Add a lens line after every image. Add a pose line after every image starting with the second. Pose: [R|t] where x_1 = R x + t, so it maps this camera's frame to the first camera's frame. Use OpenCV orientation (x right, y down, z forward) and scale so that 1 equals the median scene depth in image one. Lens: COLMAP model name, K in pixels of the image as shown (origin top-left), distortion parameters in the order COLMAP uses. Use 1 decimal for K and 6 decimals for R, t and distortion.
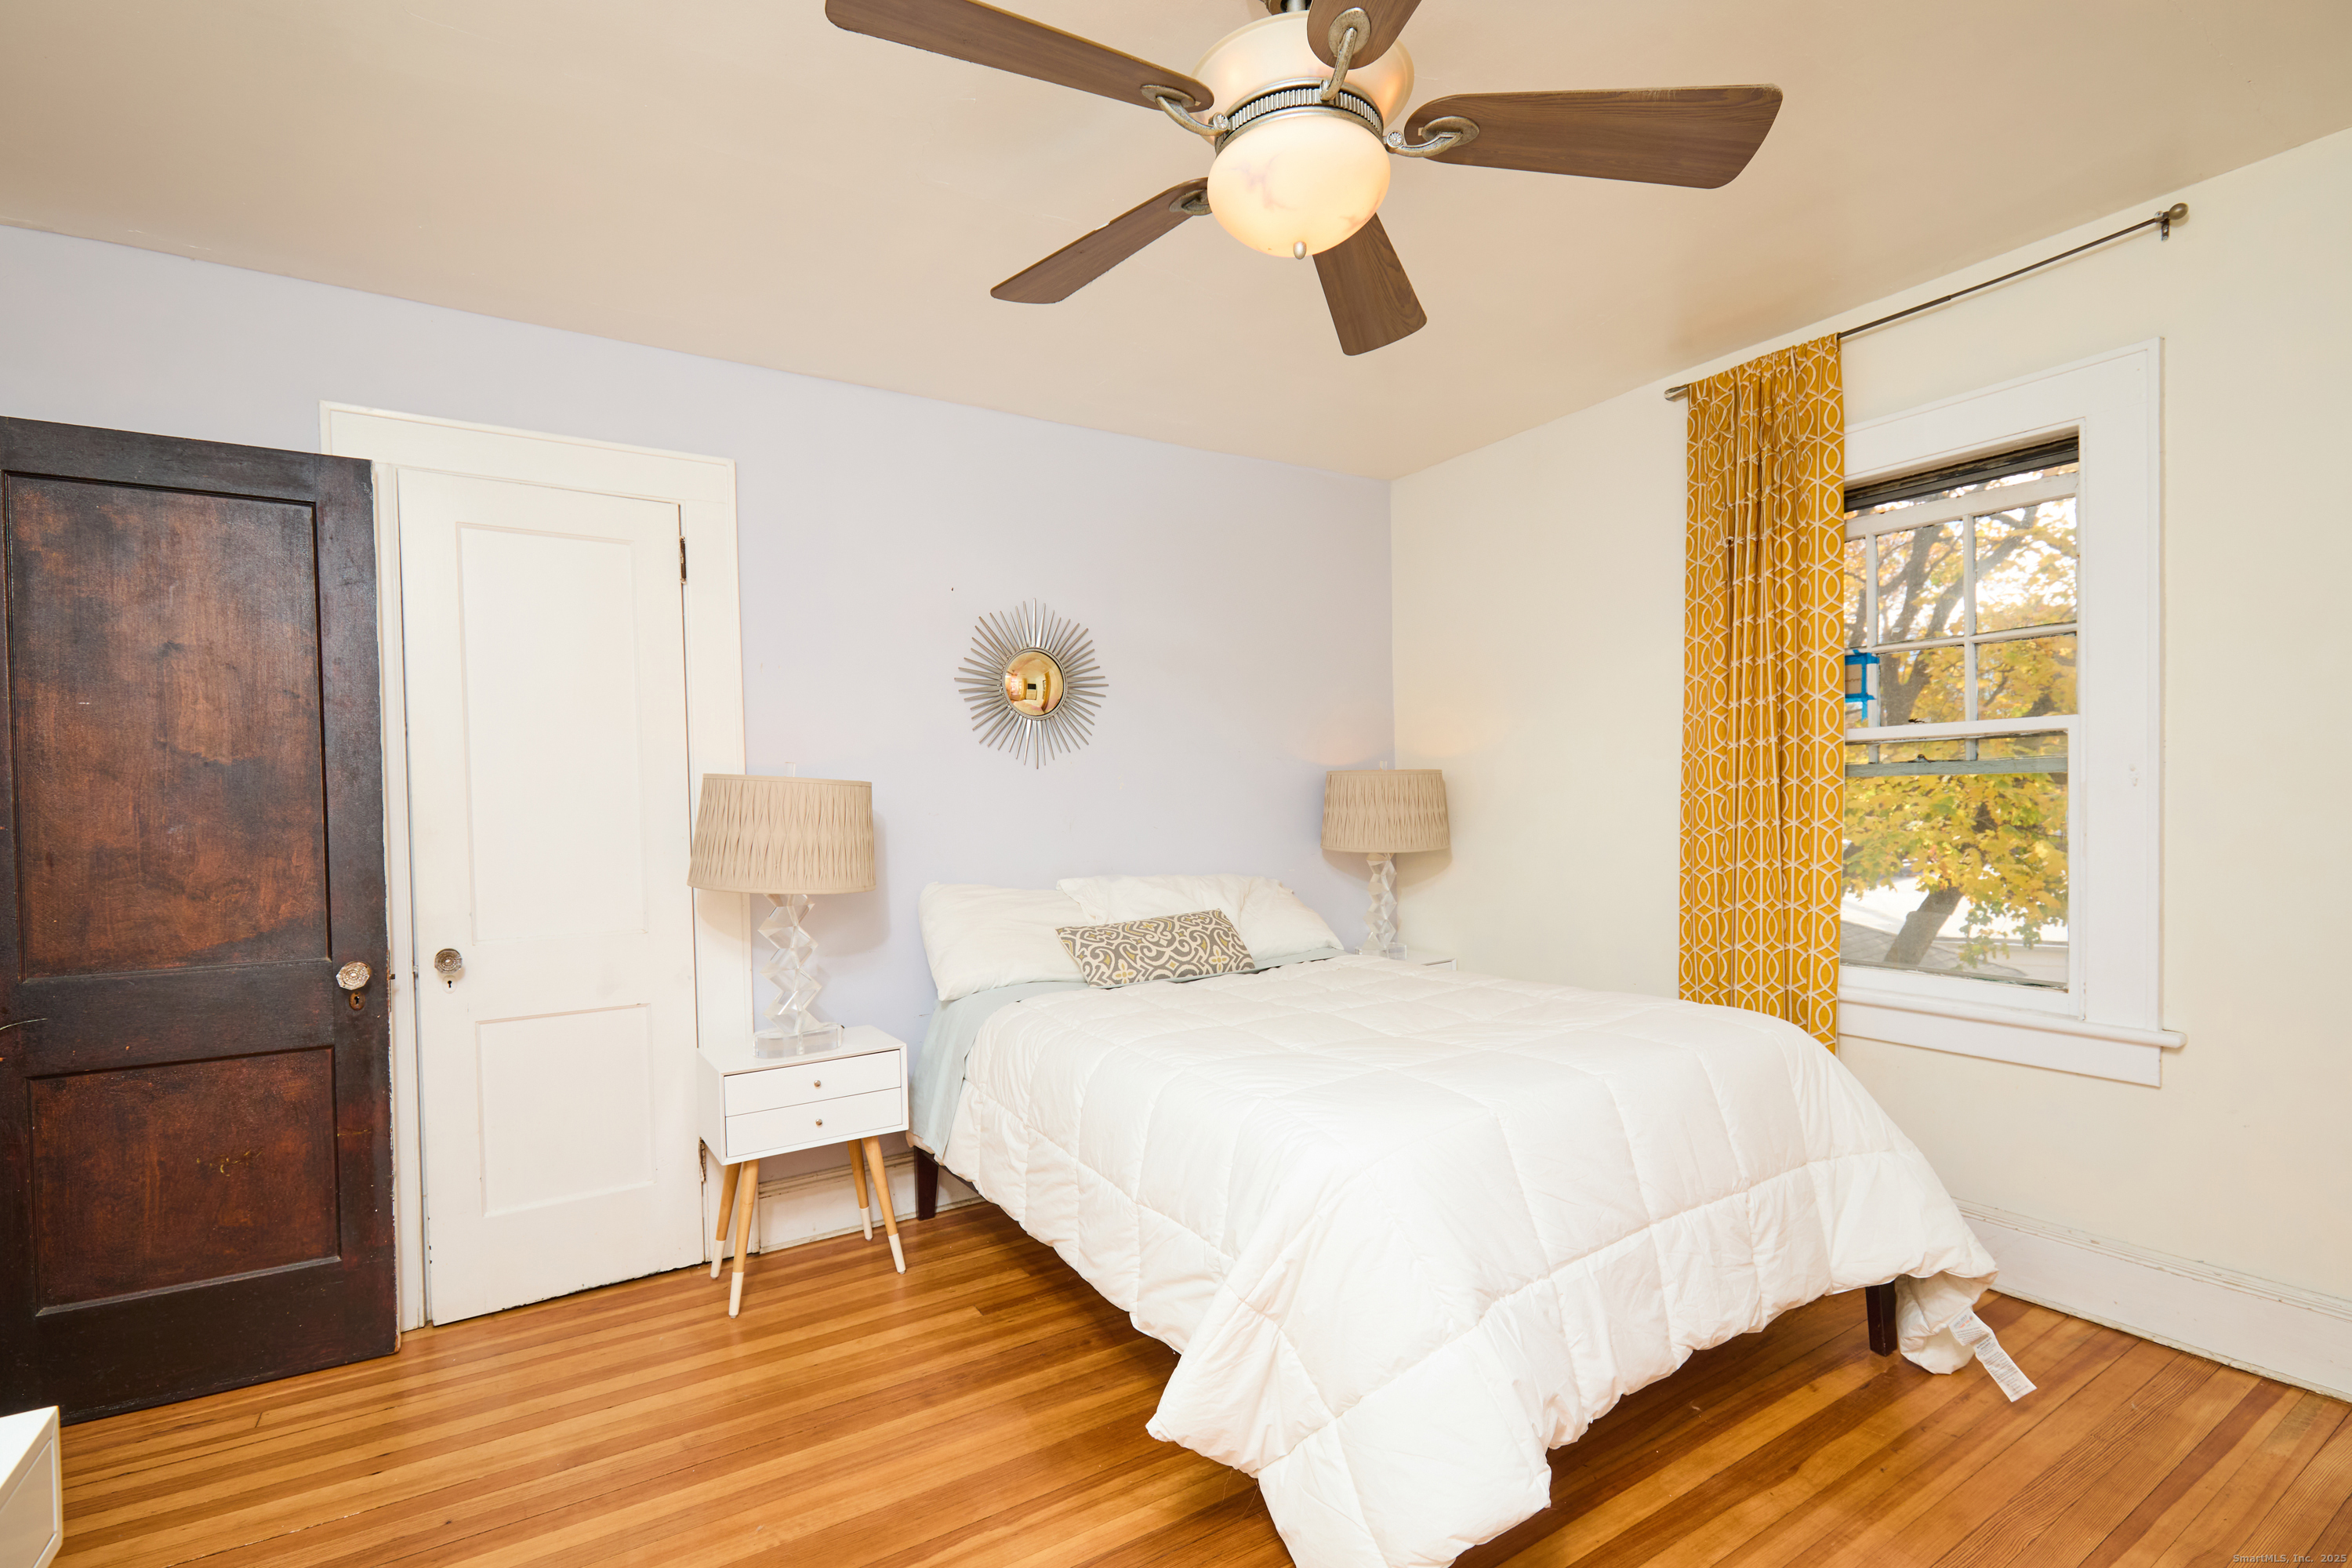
lens RADIAL K [[1065.9, 0, 1176.0], [0, 1065.9, 784.0], [0, 0, 1]] dist [-0.000552, -0.000092]
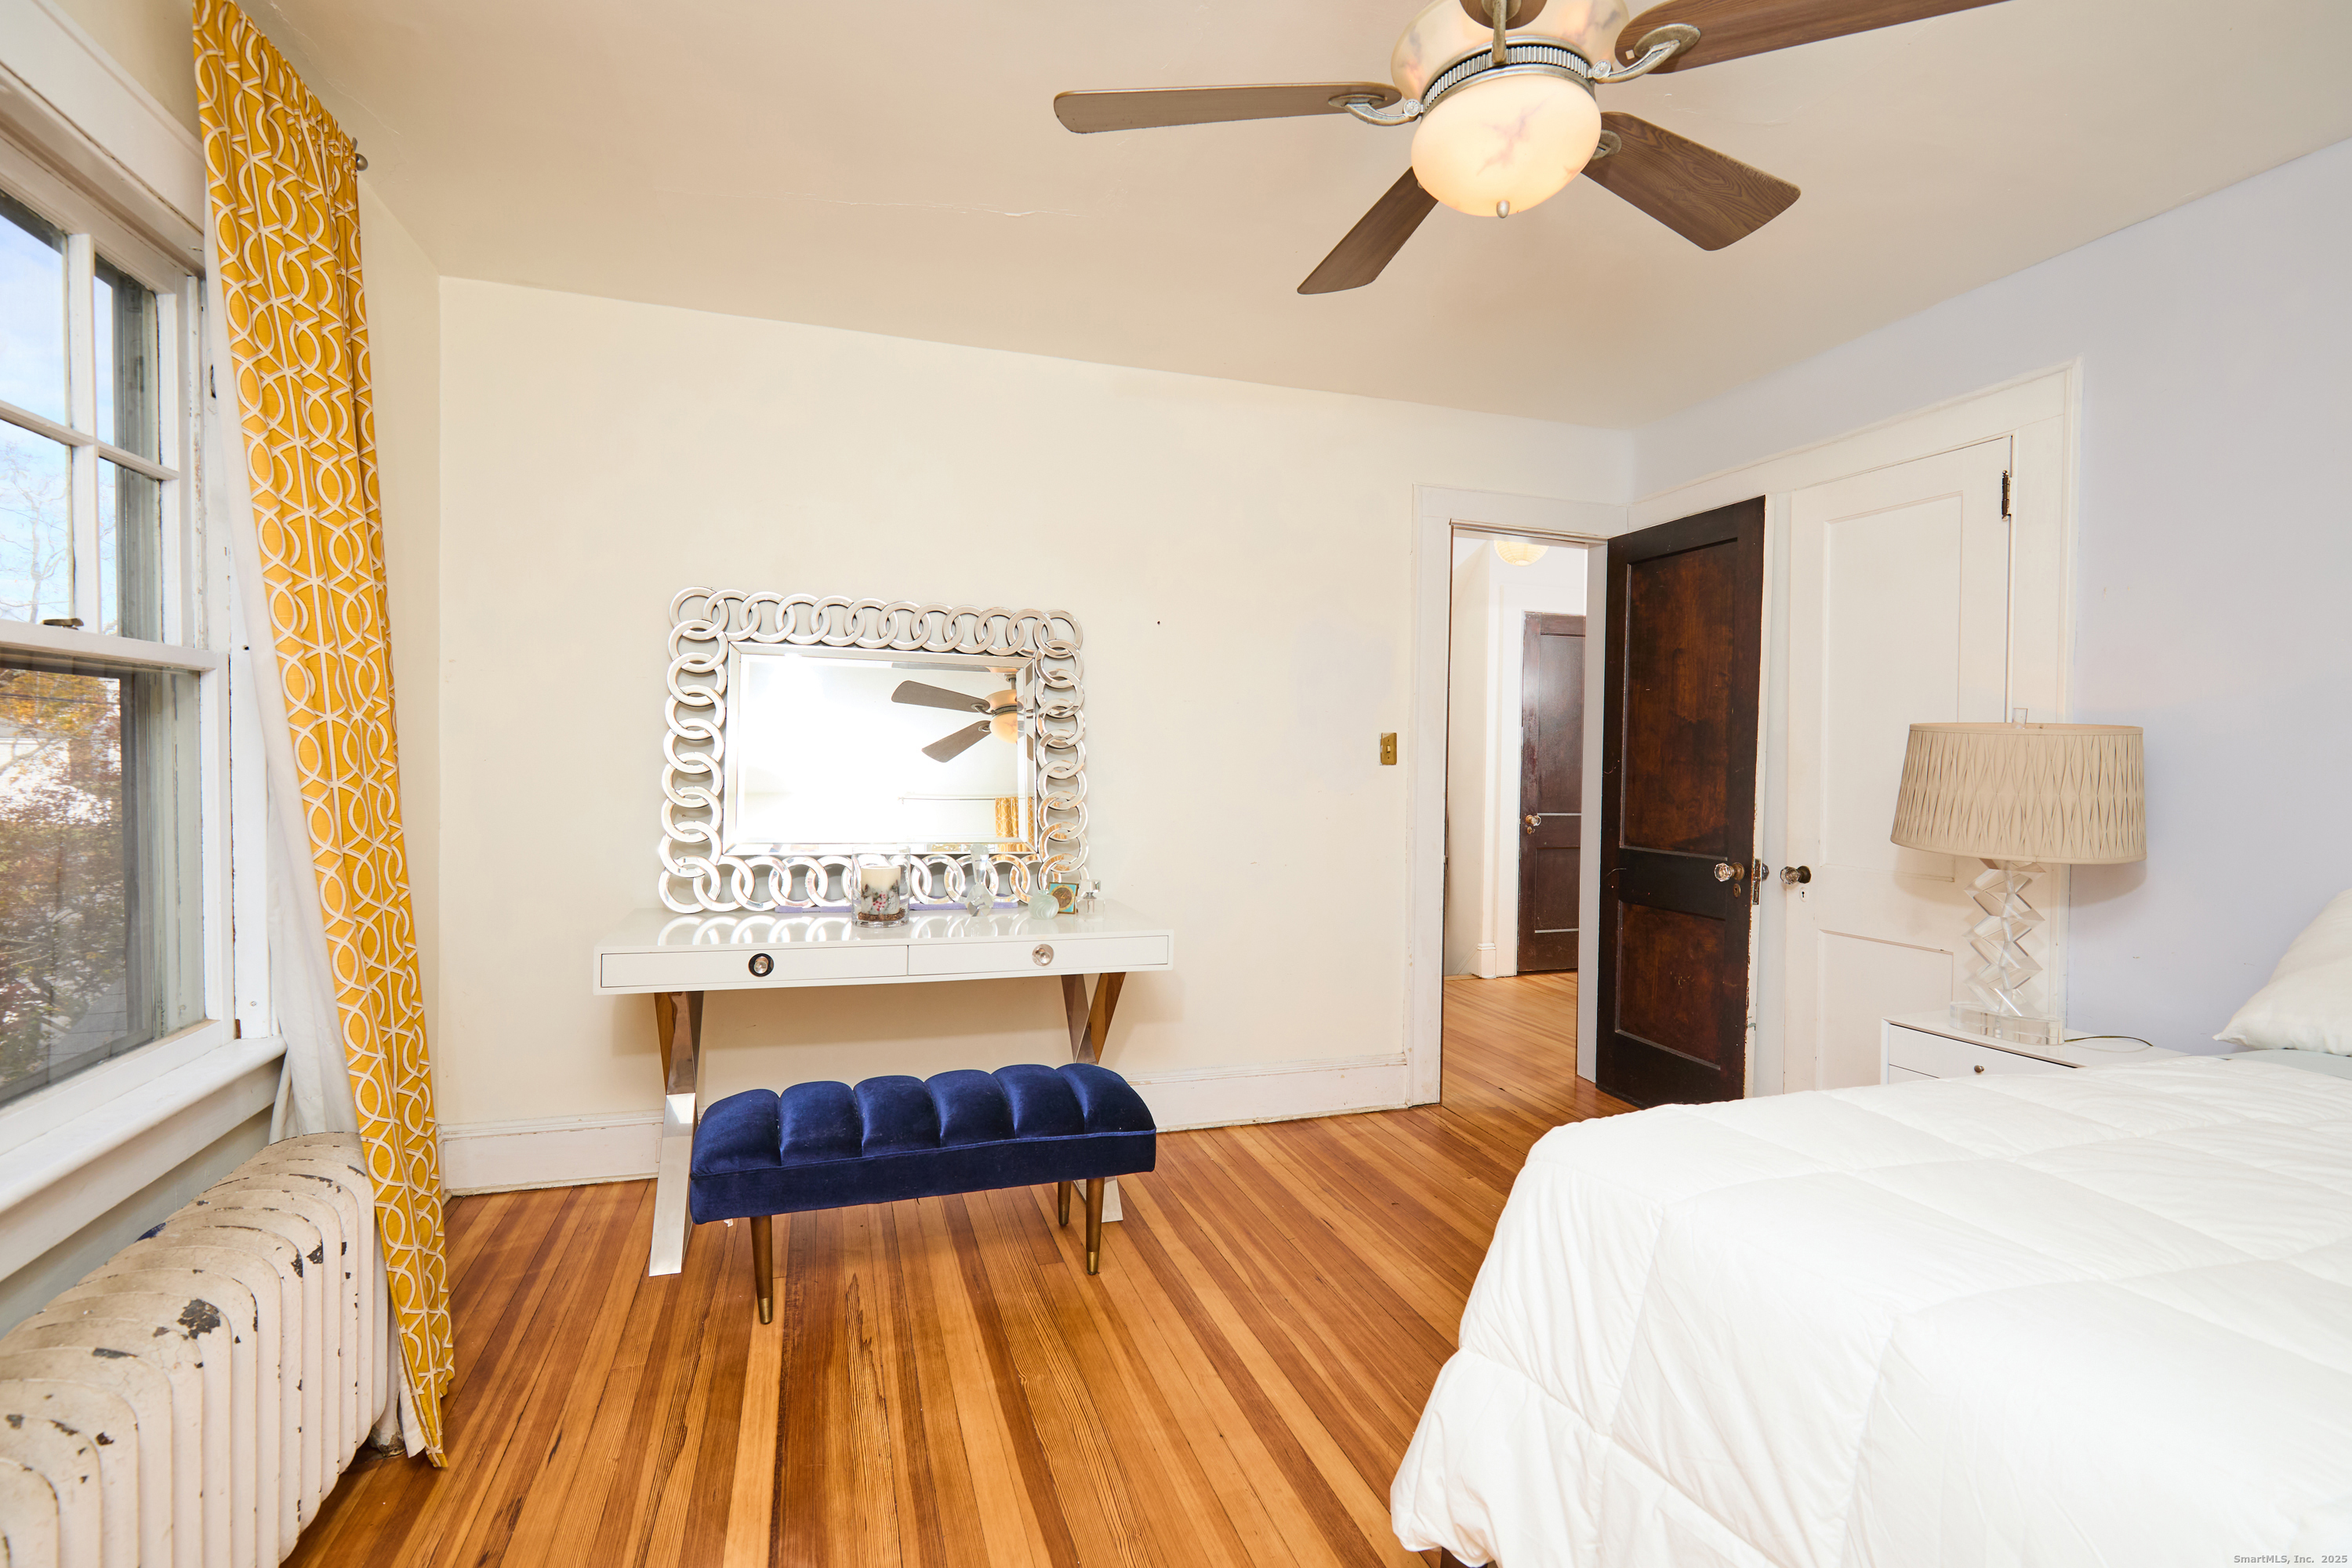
lens RADIAL K [[1082.7, 0, 1169.7], [0, 1082.7, 750.5], [0, 0, 1]] dist [-0.000595, -0.000078]
pose [[-0.238795, 0.016116, -0.970936, 0.801177], [0.011546, 0.999839, 0.013756, -0.010066], [0.971001, -0.007926, -0.238943, 0.631725]]
